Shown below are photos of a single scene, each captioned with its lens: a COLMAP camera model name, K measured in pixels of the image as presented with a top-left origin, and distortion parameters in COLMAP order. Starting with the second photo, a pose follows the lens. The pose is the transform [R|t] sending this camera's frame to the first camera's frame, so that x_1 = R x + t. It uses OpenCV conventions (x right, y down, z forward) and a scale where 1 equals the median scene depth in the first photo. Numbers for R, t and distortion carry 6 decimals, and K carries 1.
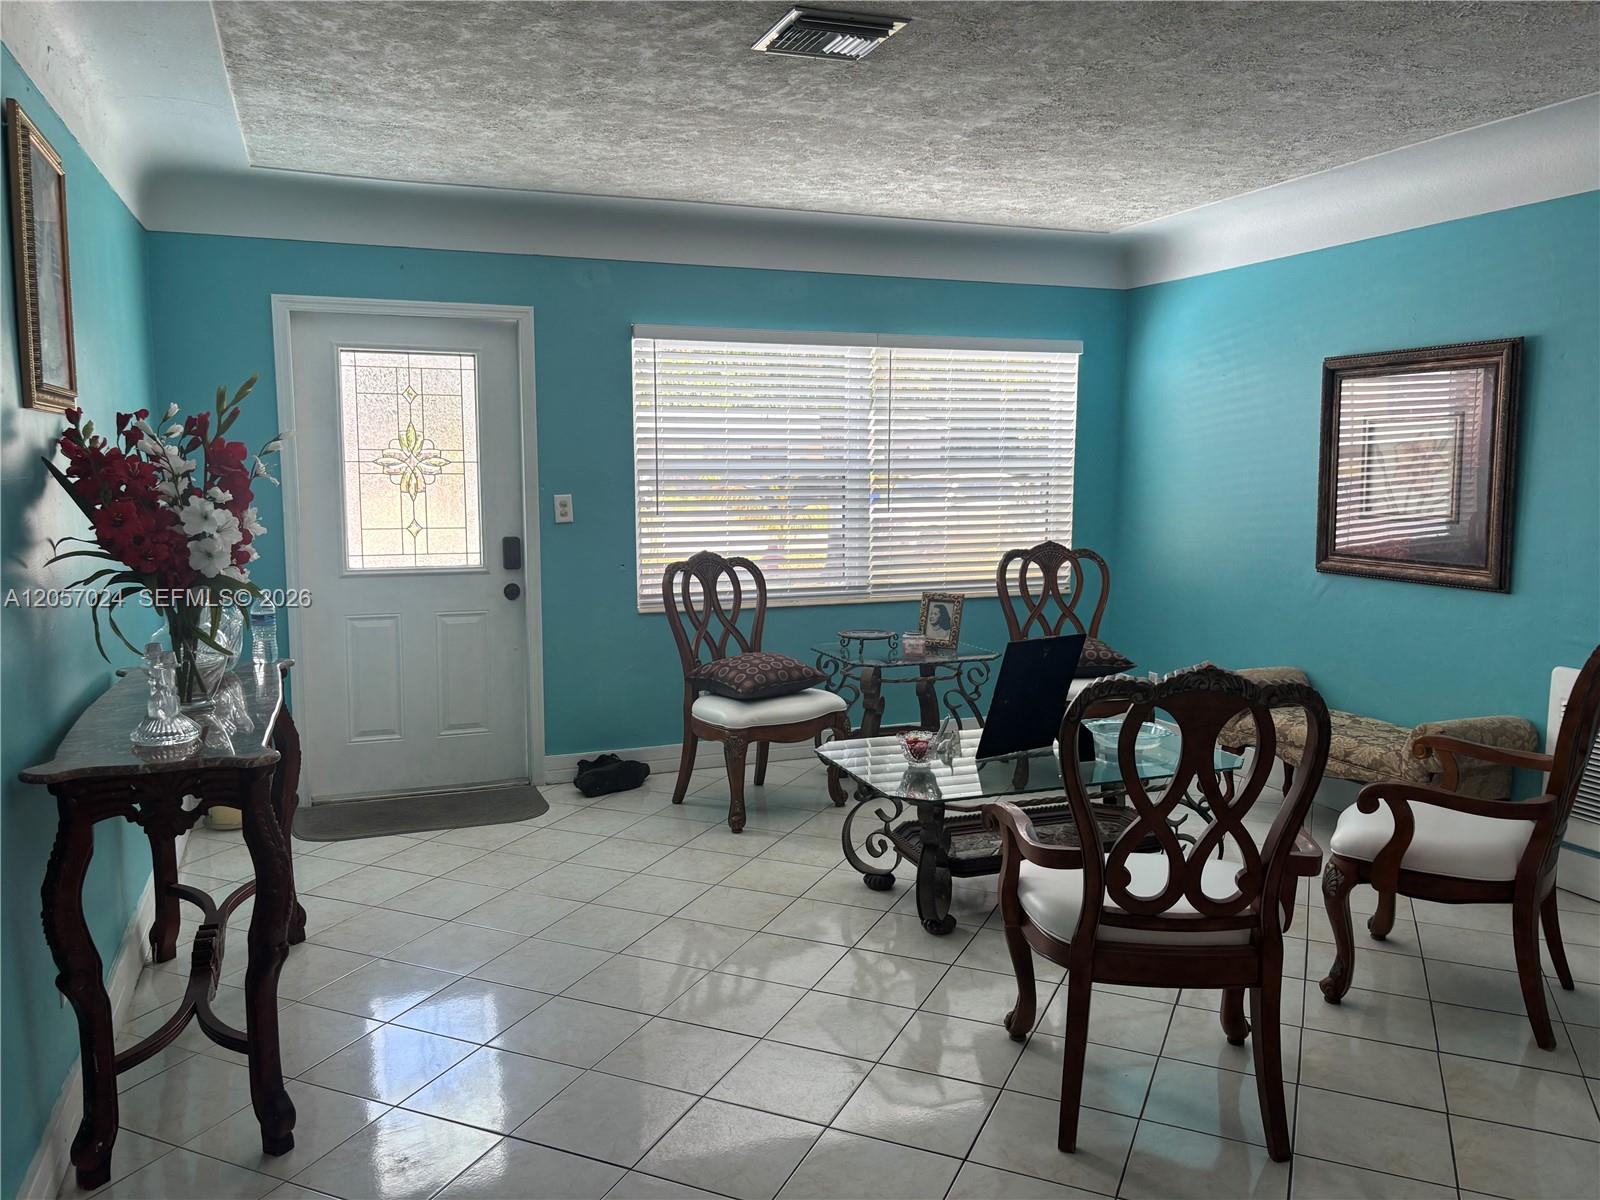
lens RADIAL K [[1233.1, 0, 800.0], [0, 1233.1, 600.0], [0, 0, 1]] dist [-0.005293, -0.000688]
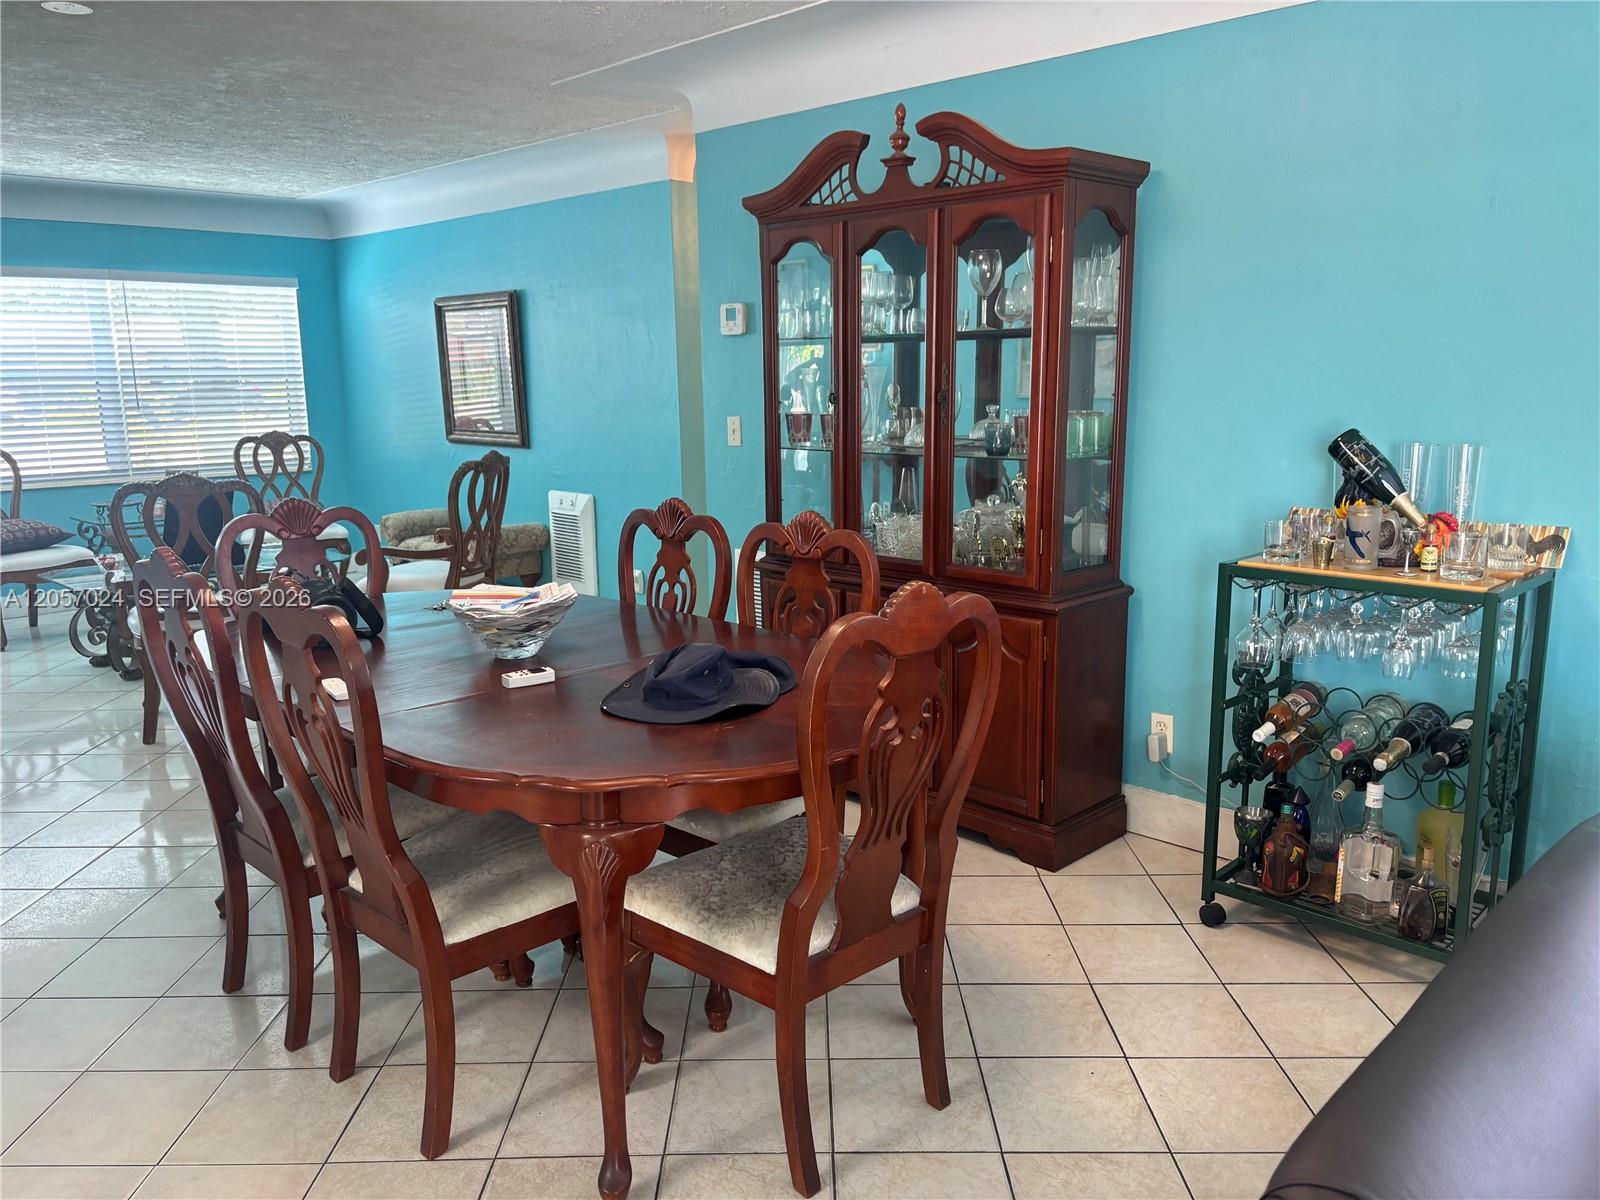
lens RADIAL K [[1233.1, 0, 800.0], [0, 1233.1, 600.0], [0, 0, 1]] dist [-0.005293, -0.000688]
pose [[0.916318, -0.088892, 0.390461, 0.194688], [0.061660, 0.994743, 0.081760, 0.064642], [-0.395676, -0.050842, 0.916982, -0.494506]]
